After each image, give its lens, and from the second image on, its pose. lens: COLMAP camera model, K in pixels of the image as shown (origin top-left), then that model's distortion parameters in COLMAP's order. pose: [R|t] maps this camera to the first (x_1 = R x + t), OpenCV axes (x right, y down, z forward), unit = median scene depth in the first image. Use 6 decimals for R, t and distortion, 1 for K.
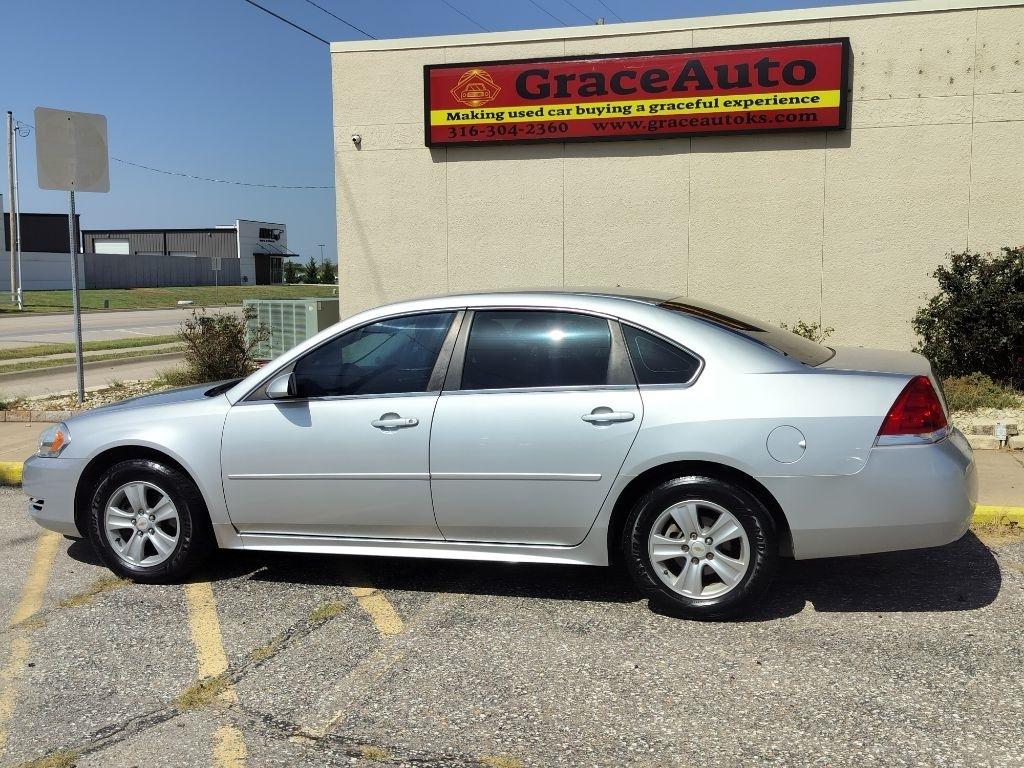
lens RADIAL K [[1030.6, 0, 526.5], [0, 1030.6, 381.5], [0, 0, 1]] dist [0.119073, -0.229692]
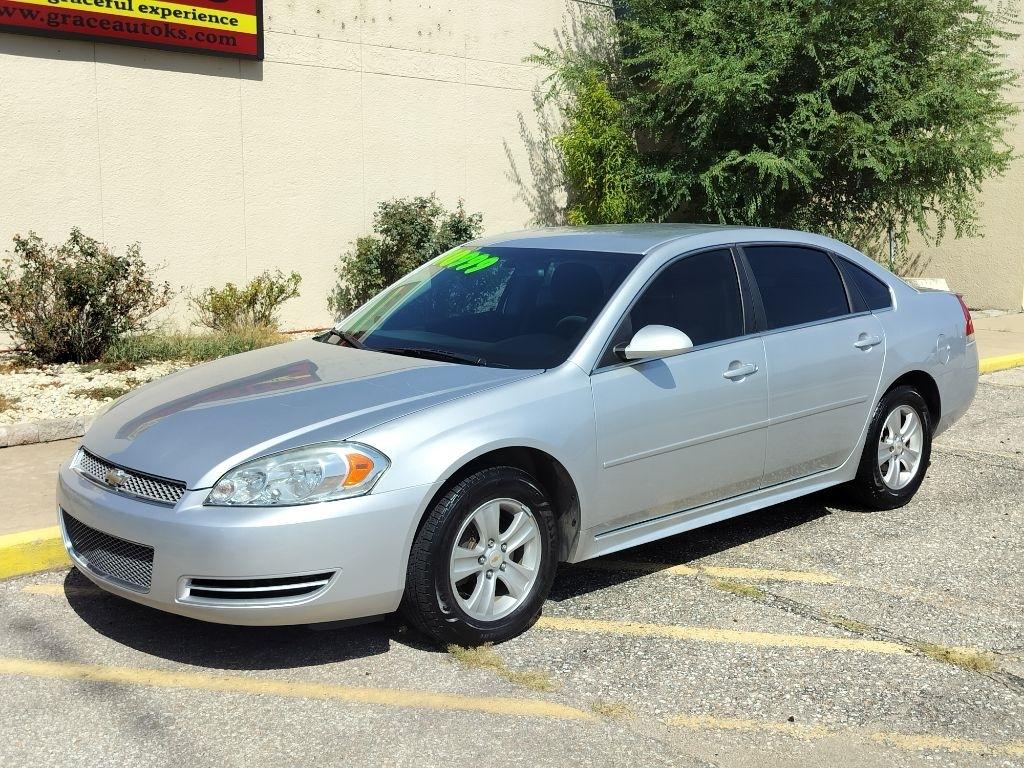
lens RADIAL K [[1153.3, 0, 512.0], [0, 1153.3, 384.0], [0, 0, 1]] dist [0.125132, -0.253058]
pose [[0.523721, -0.108370, 0.844969, -0.468654], [0.080379, 0.993737, 0.077631, -0.019049], [-0.848089, 0.027261, 0.529152, 0.266643]]
